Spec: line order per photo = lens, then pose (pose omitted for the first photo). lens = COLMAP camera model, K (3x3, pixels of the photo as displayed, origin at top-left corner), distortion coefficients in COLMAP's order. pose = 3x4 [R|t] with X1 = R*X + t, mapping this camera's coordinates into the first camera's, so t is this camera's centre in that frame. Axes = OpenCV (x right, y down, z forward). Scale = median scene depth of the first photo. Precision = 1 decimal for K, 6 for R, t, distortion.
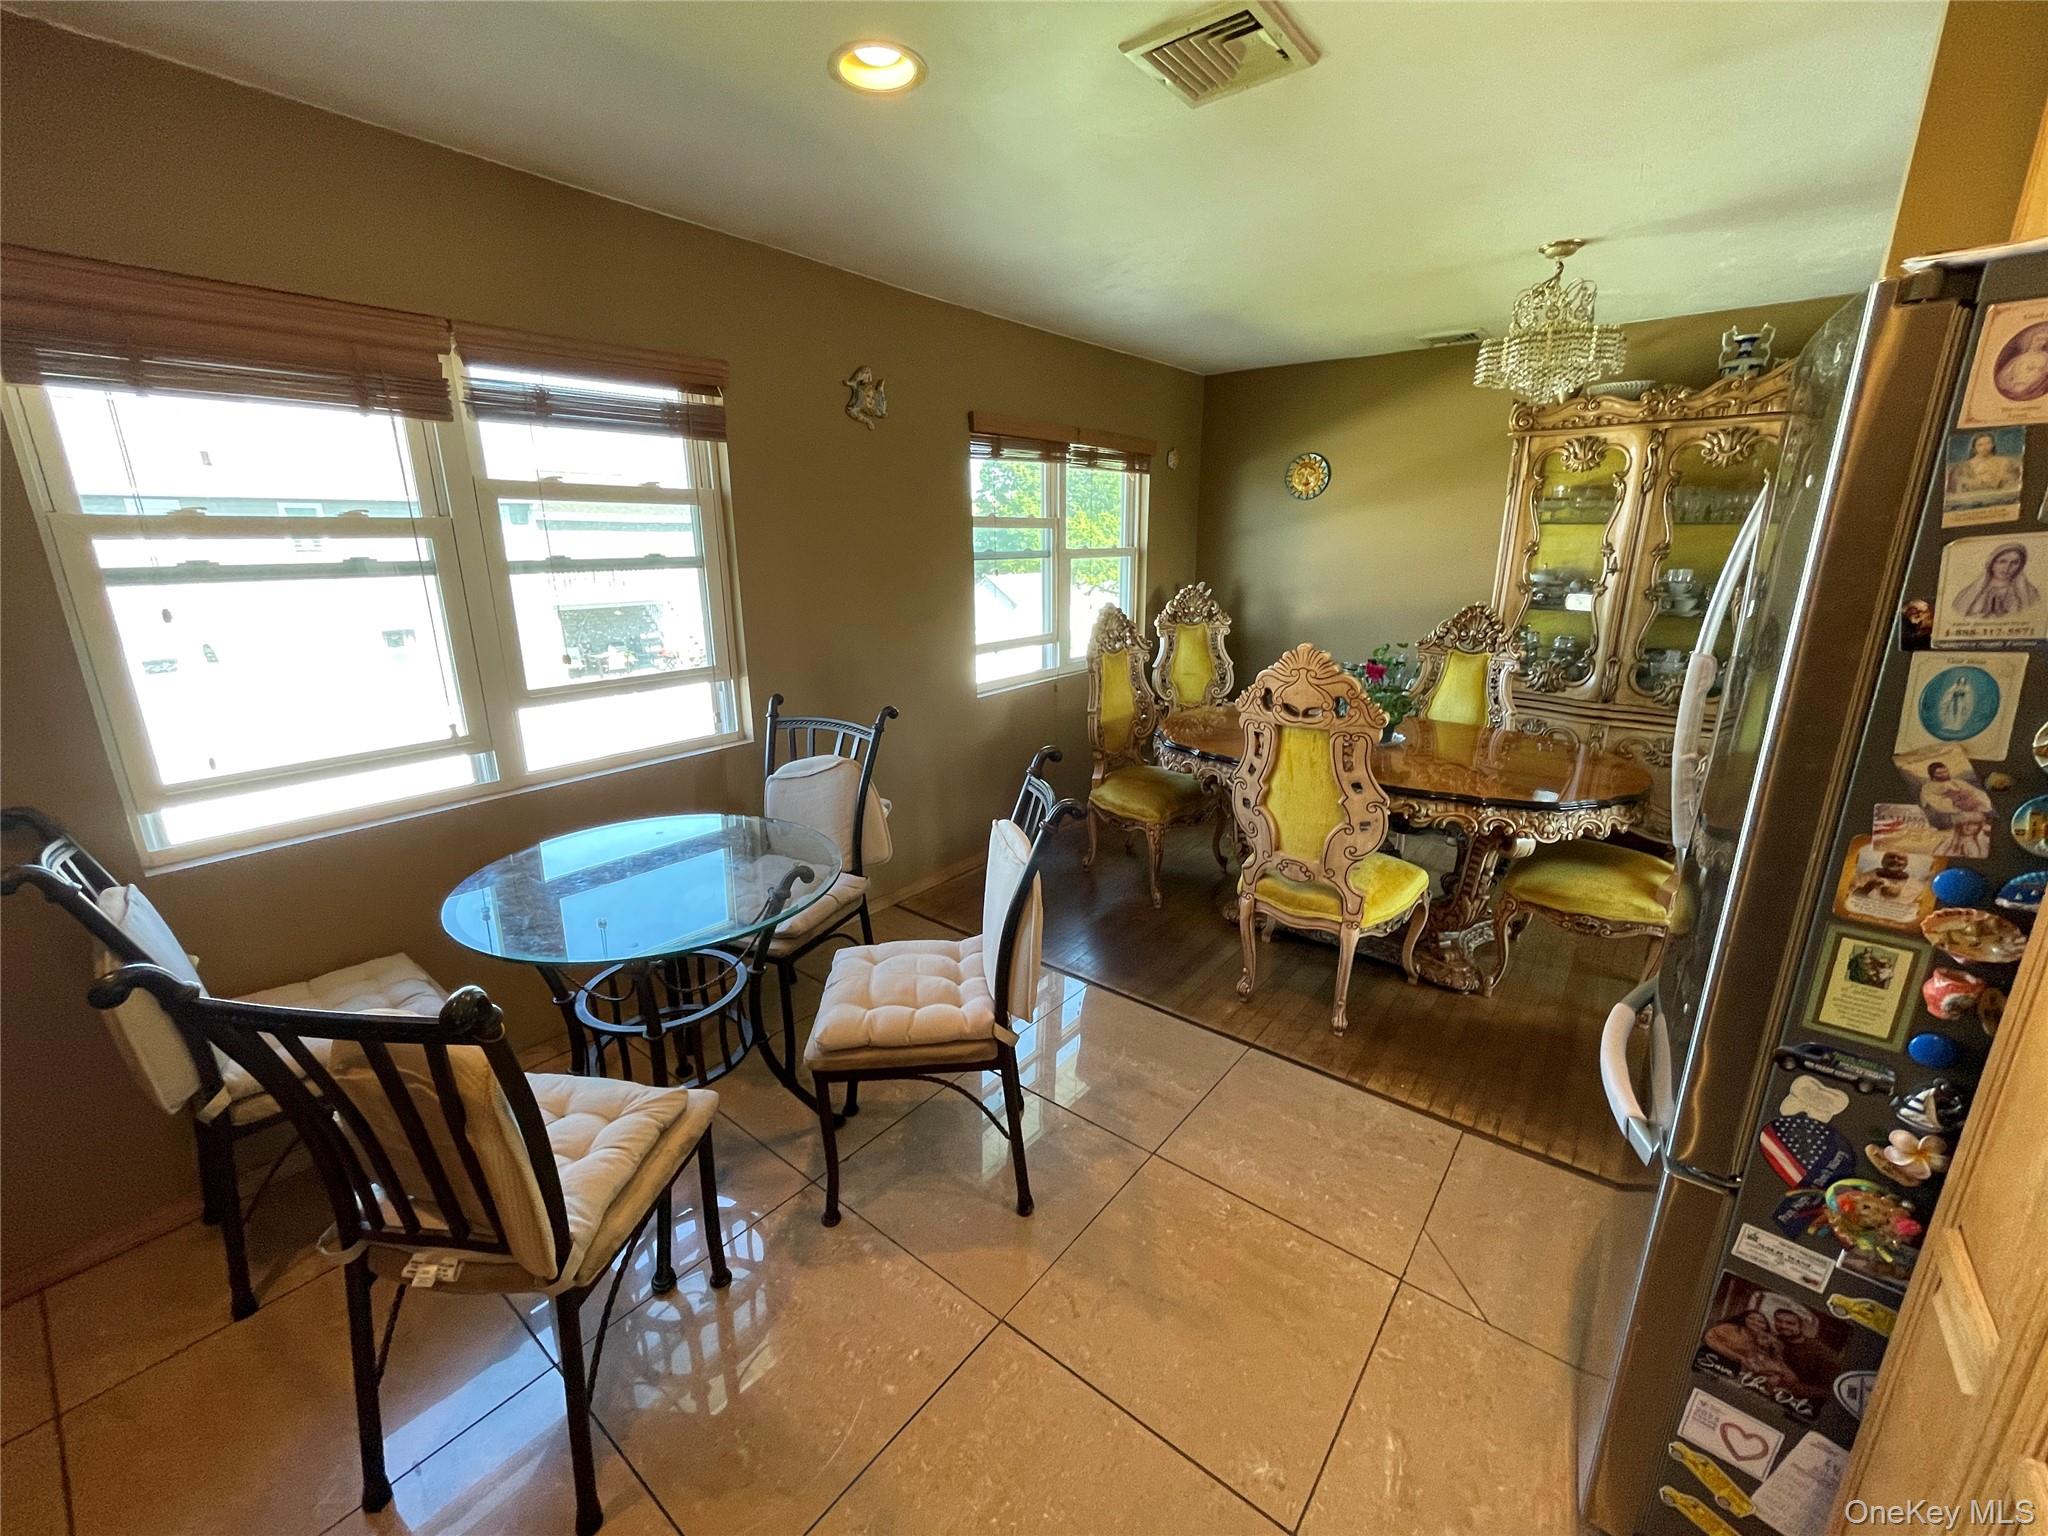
lens RADIAL K [[823.9, 0, 1022.8], [0, 823.9, 764.9], [0, 0, 1]] dist [-0.003785, -0.000771]
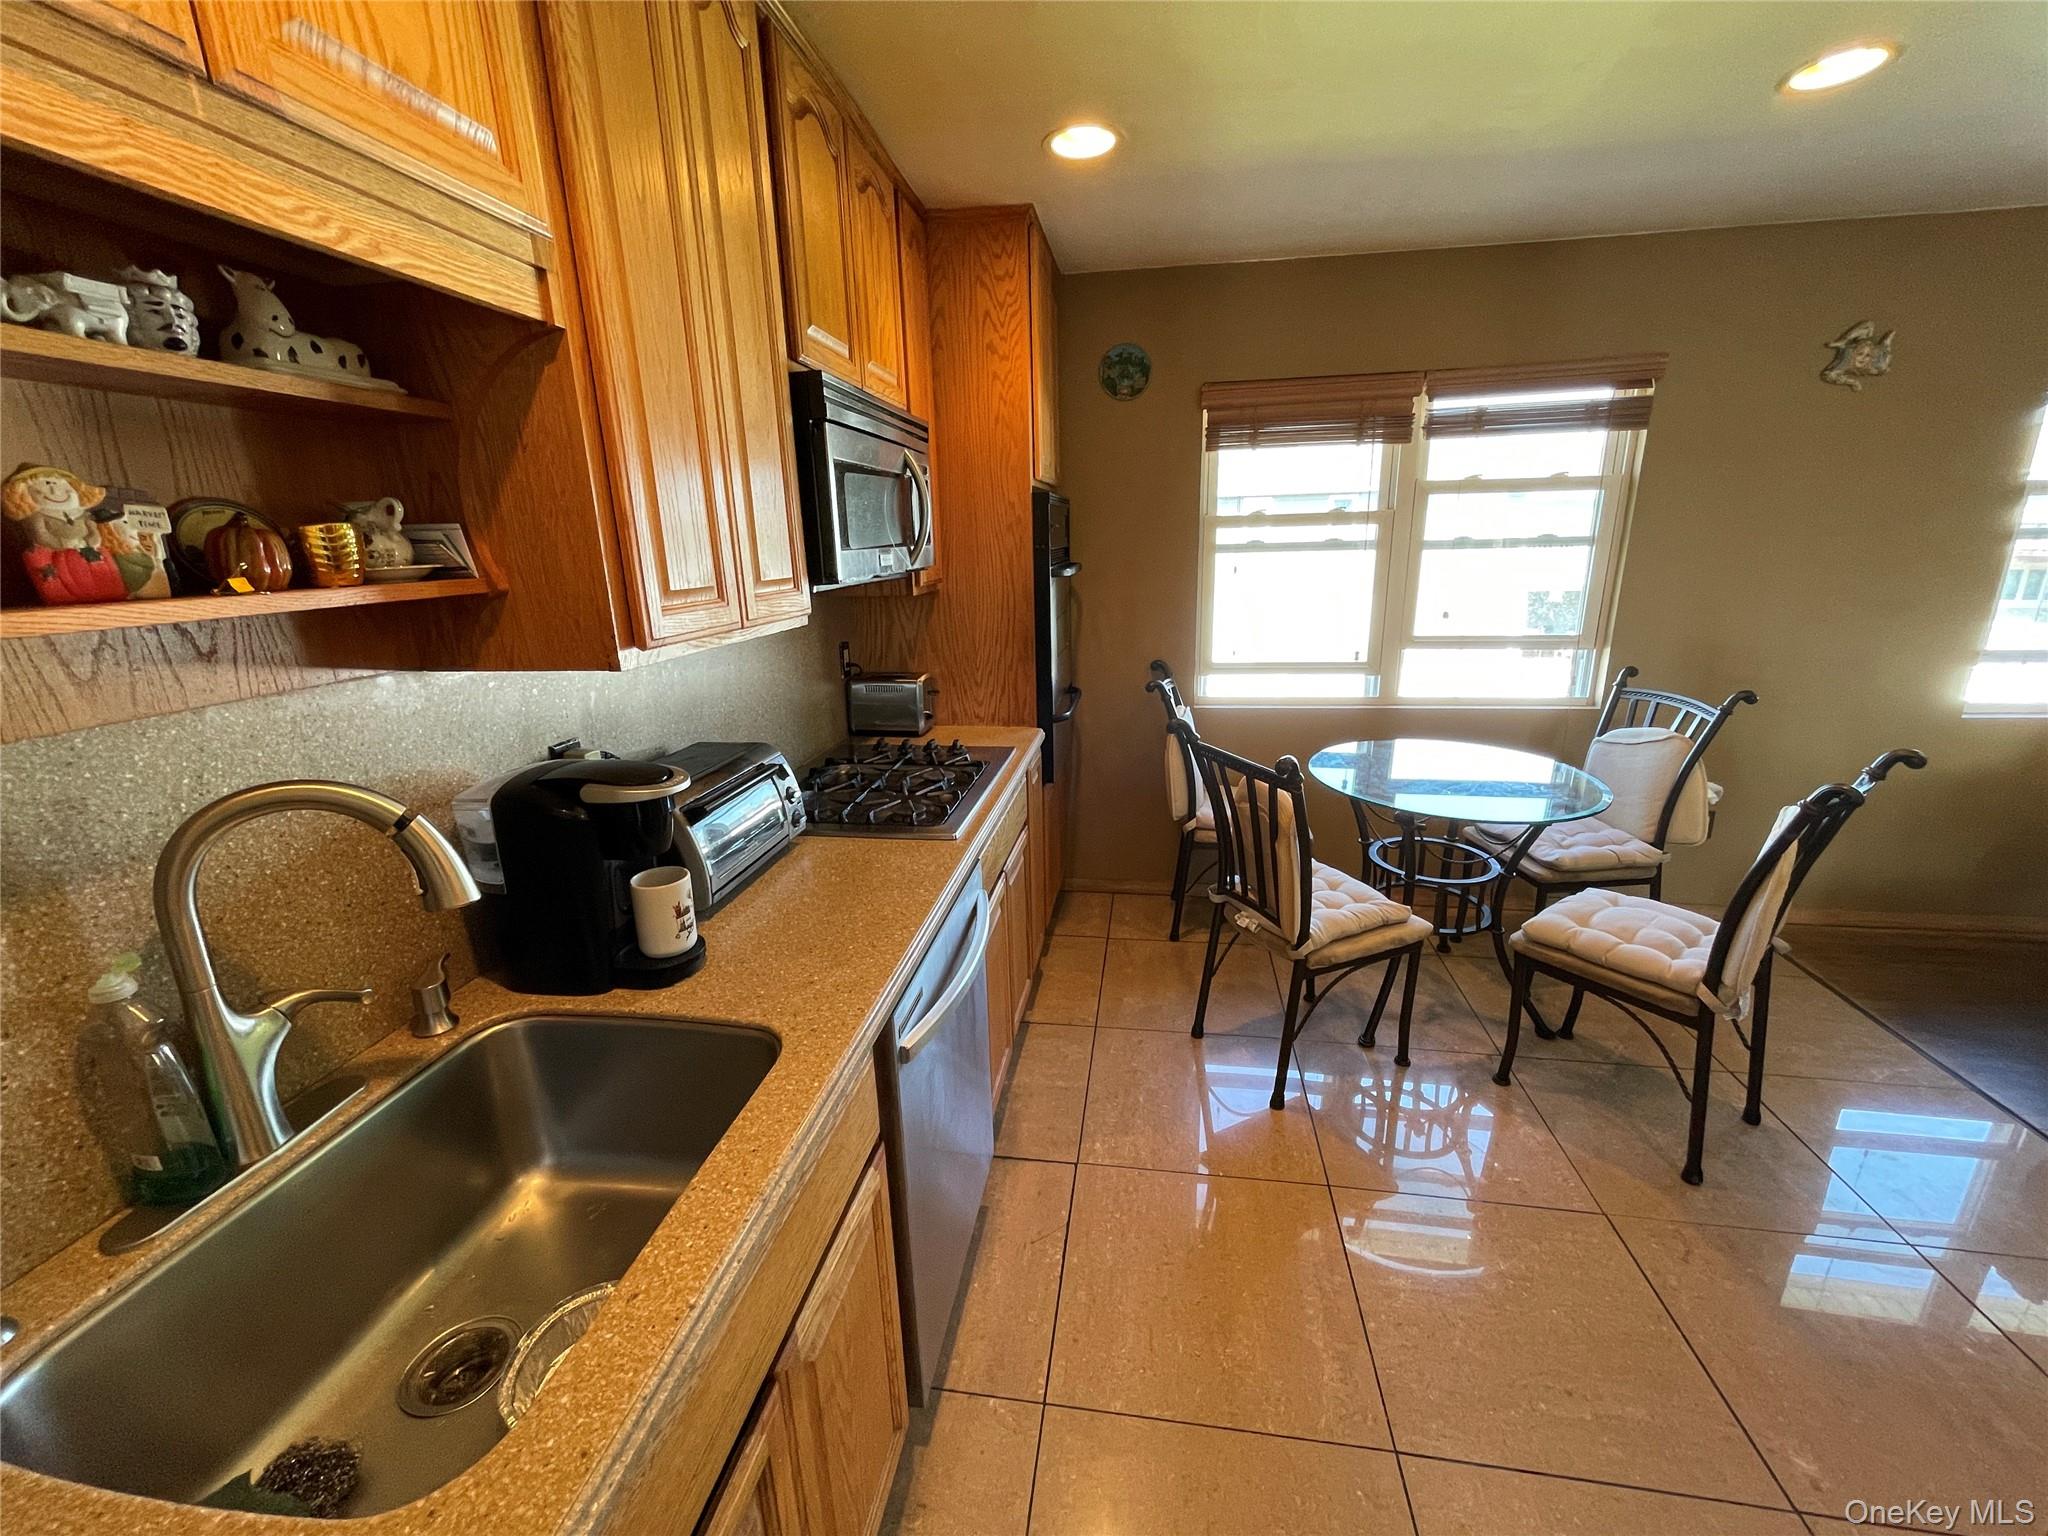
lens RADIAL K [[822.4, 0, 1022.8], [0, 822.4, 765.1], [0, 0, 1]] dist [-0.003029, -0.000395]
pose [[0.487374, 0.227344, -0.843079, 0.300160], [-0.208540, 0.967877, 0.140443, 0.065652], [0.847926, 0.107367, 0.519128, -0.250760]]
